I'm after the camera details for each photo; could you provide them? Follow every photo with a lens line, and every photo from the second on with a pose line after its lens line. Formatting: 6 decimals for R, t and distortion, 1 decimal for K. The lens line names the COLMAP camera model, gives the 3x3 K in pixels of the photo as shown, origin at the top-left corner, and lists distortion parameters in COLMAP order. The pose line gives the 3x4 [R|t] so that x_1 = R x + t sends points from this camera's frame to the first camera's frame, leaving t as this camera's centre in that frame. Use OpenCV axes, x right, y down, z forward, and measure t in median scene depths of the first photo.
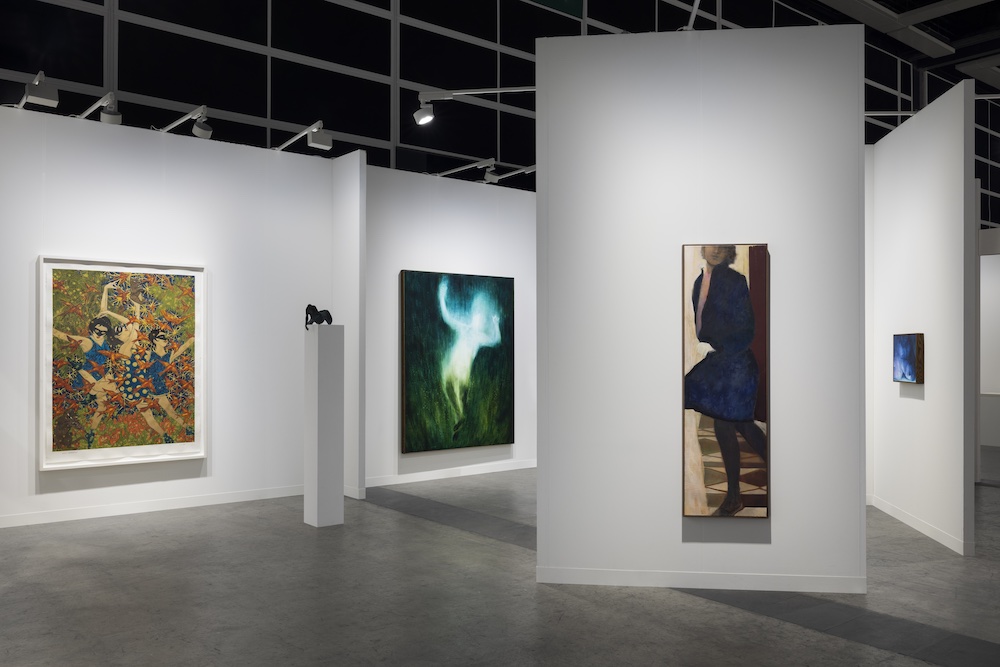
lens RADIAL K [[824.1, 0, 500.0], [0, 824.1, 333.5], [0, 0, 1]] dist [-0.000481, -0.000208]
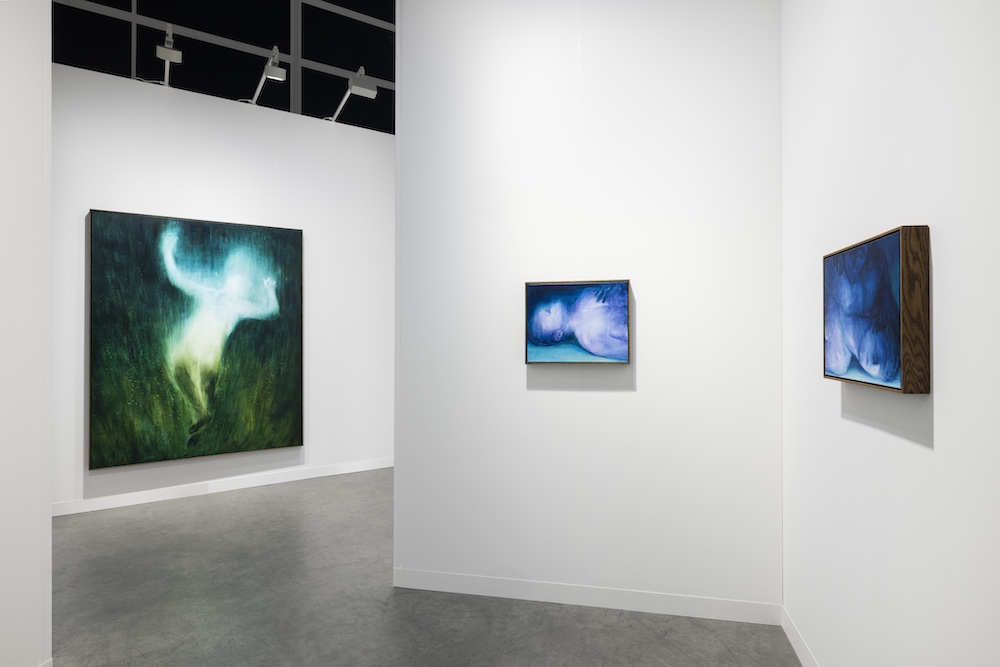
lens RADIAL K [[532.3, 0, 500.0], [0, 532.3, 333.5], [0, 0, 1]] dist [-0.000621, -0.000080]
pose [[0.994514, -0.008416, -0.104268, 0.268150], [0.010150, 0.999819, 0.016113, 0.024477], [0.104114, -0.017083, 0.994419, 0.560110]]
